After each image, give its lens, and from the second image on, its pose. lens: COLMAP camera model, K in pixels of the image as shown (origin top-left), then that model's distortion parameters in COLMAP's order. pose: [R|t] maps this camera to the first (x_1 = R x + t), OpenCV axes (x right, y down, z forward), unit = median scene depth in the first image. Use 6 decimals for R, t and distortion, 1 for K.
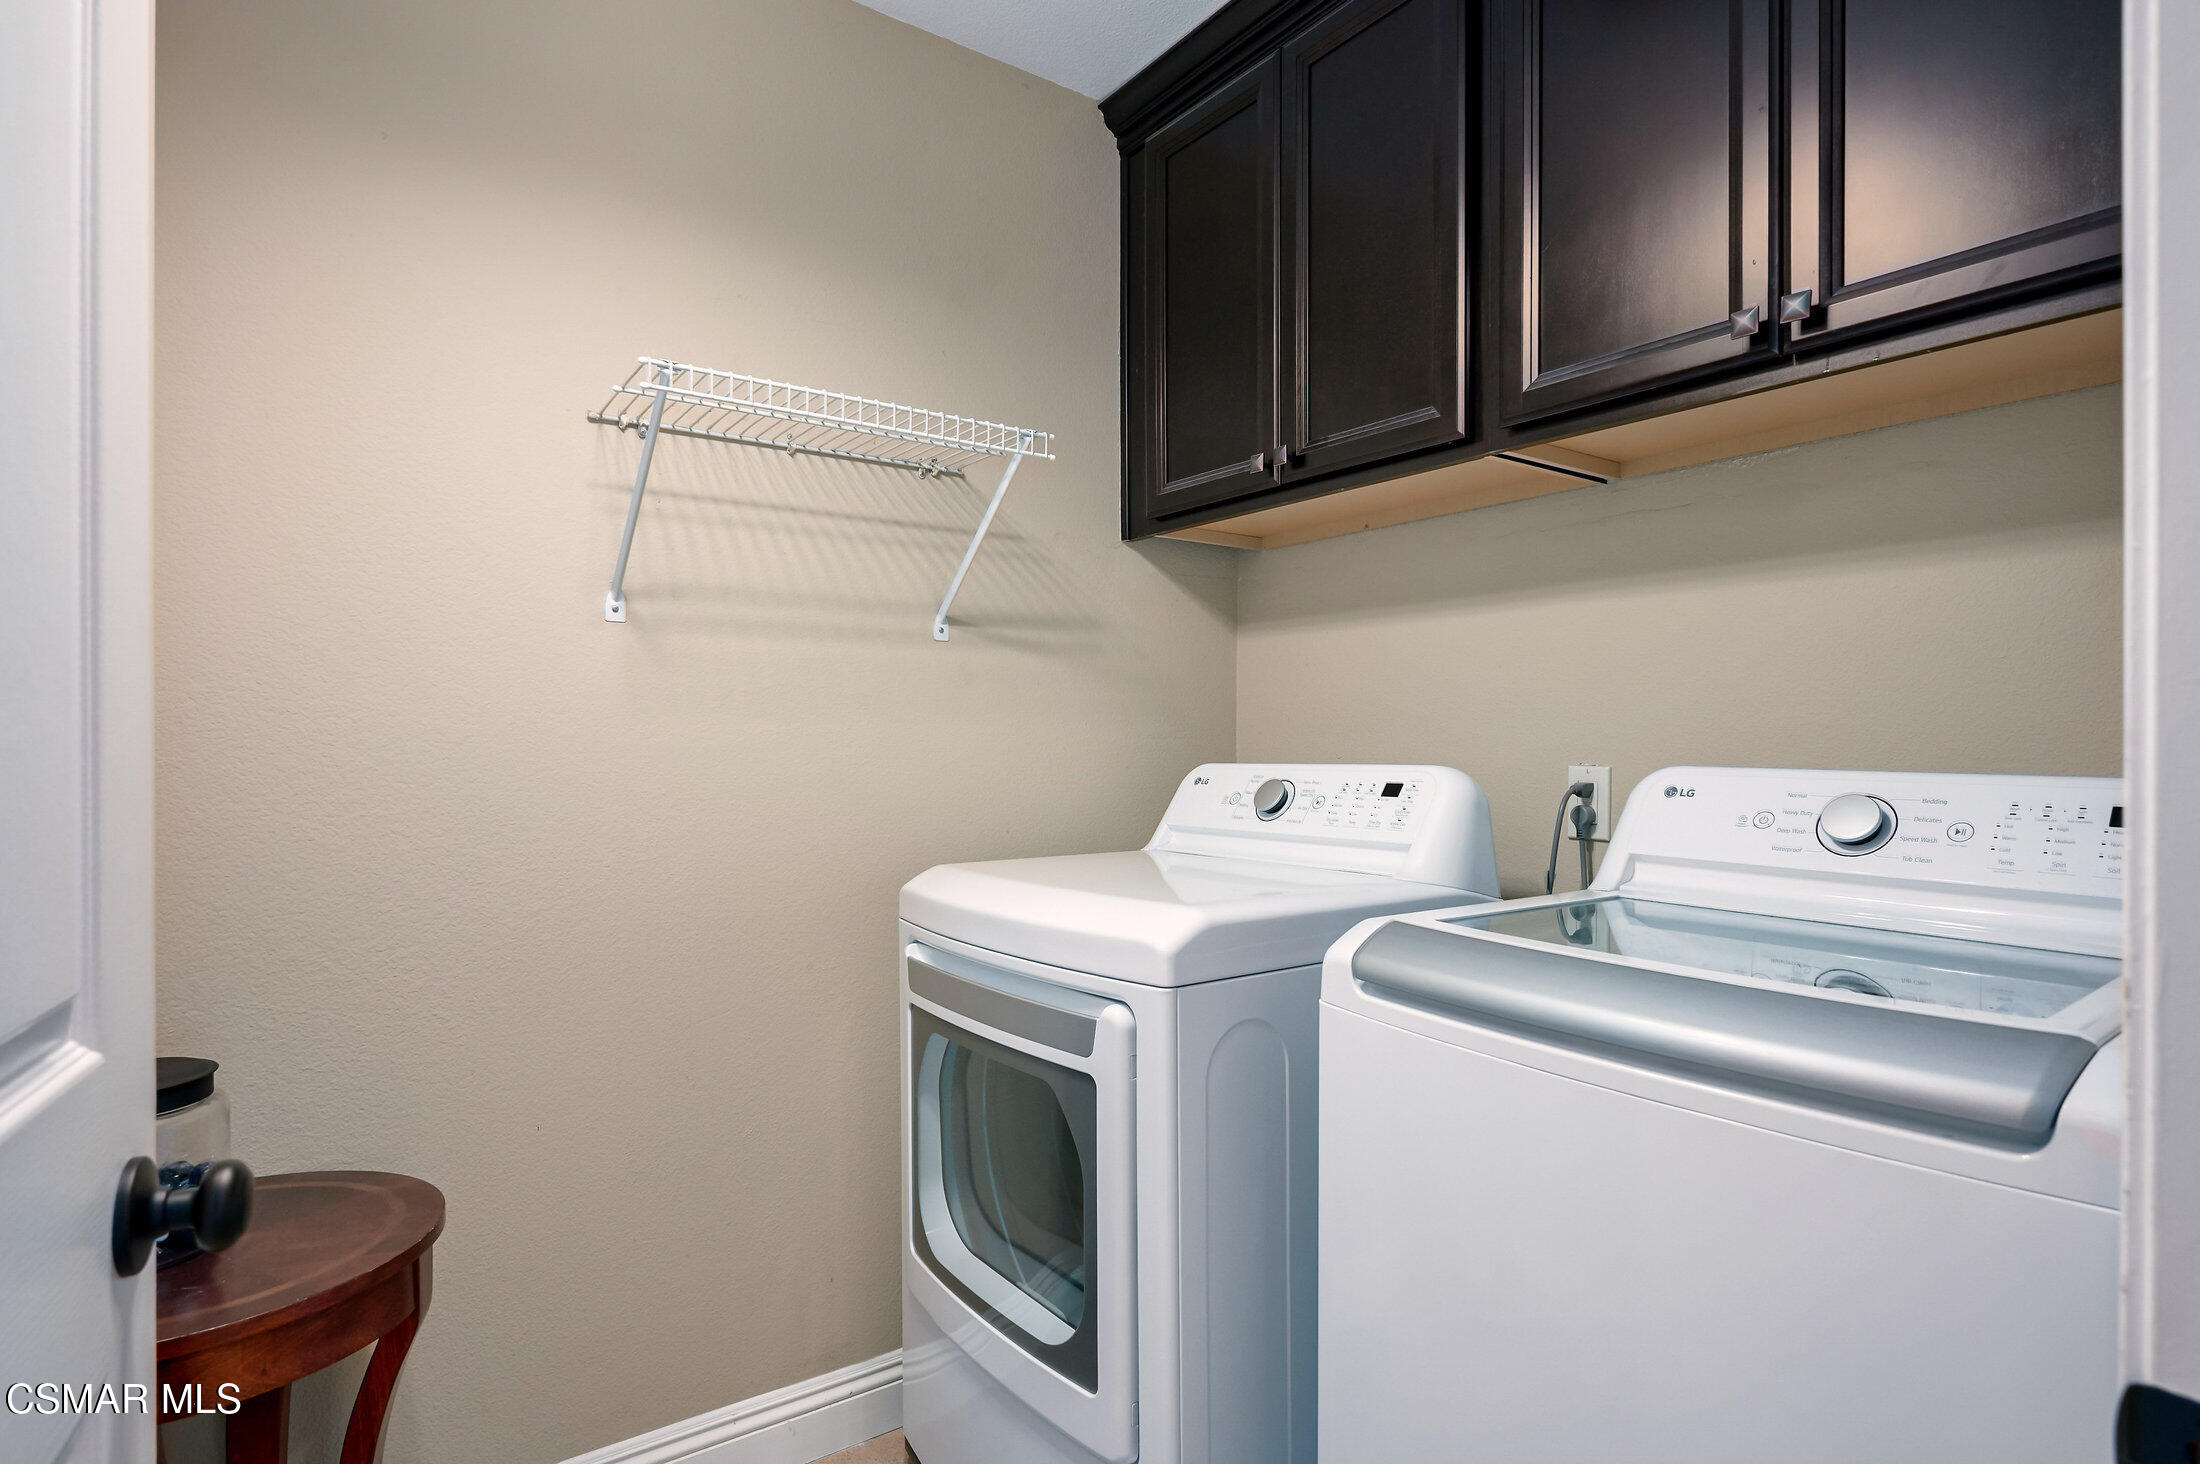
lens RADIAL K [[1200.3, 0, 1098.3], [0, 1200.3, 735.0], [0, 0, 1]] dist [0.003585, 0.000641]
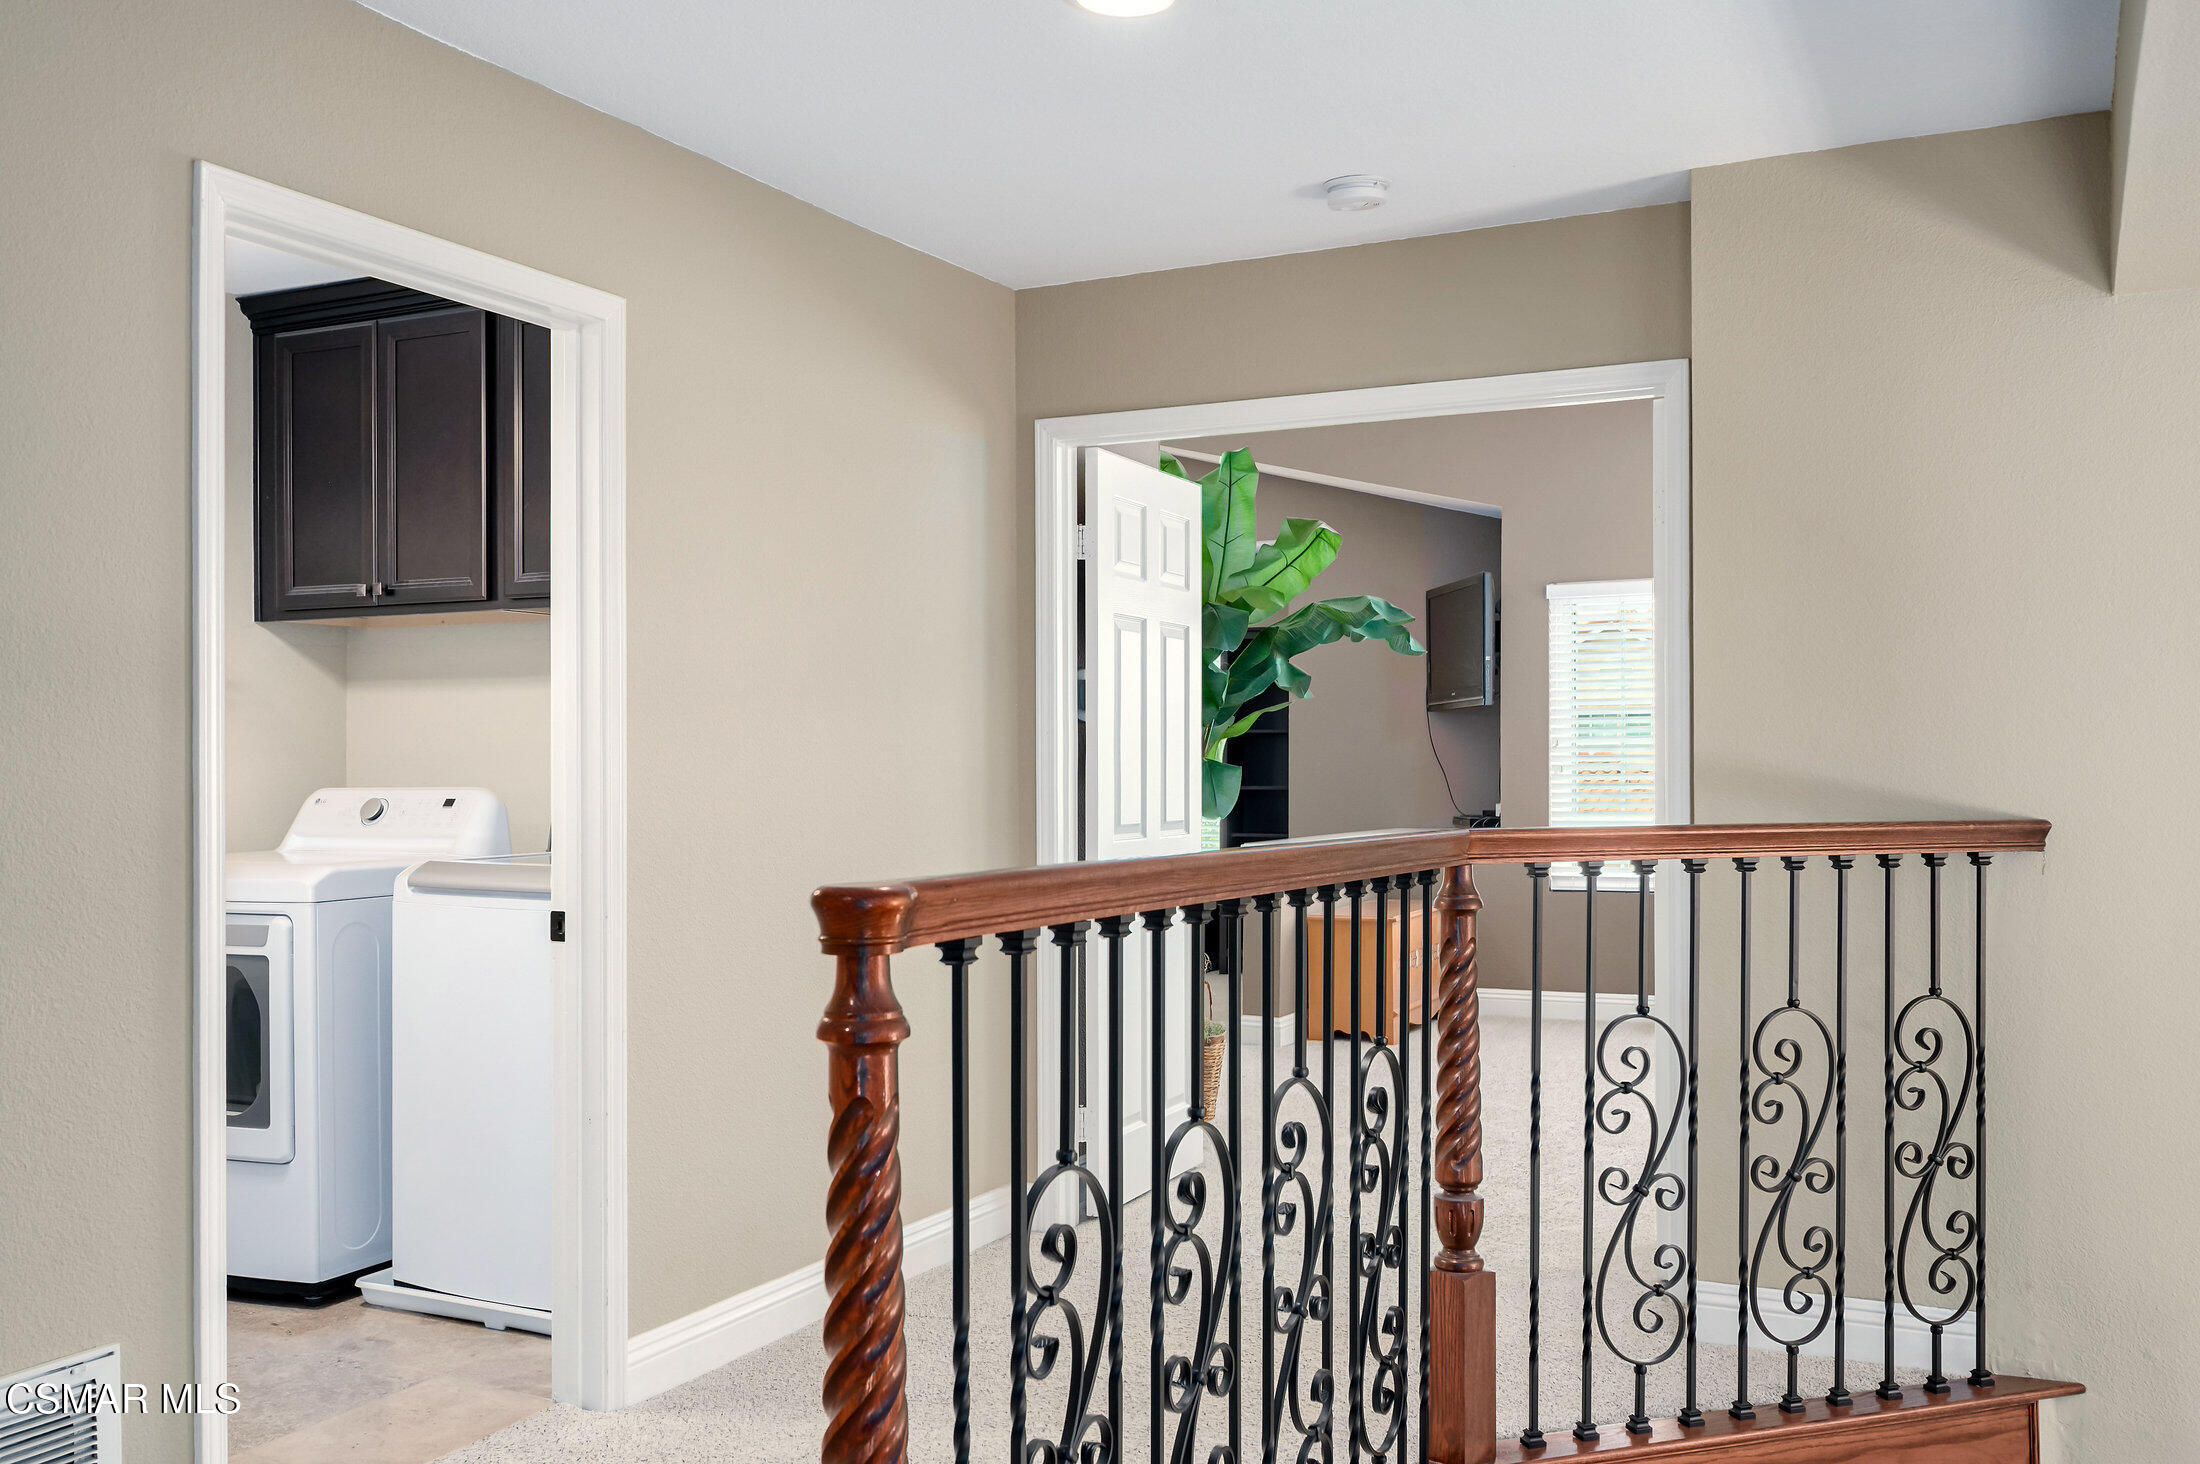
lens RADIAL K [[1889.4, 0, 1088.0], [0, 1889.4, 744.1], [0, 0, 1]] dist [-0.014393, 0.001015]
pose [[0.880935, -0.003206, 0.473226, -0.190397], [0.002249, 0.999994, 0.002588, -0.036238], [-0.473232, -0.001216, 0.880937, -1.562895]]
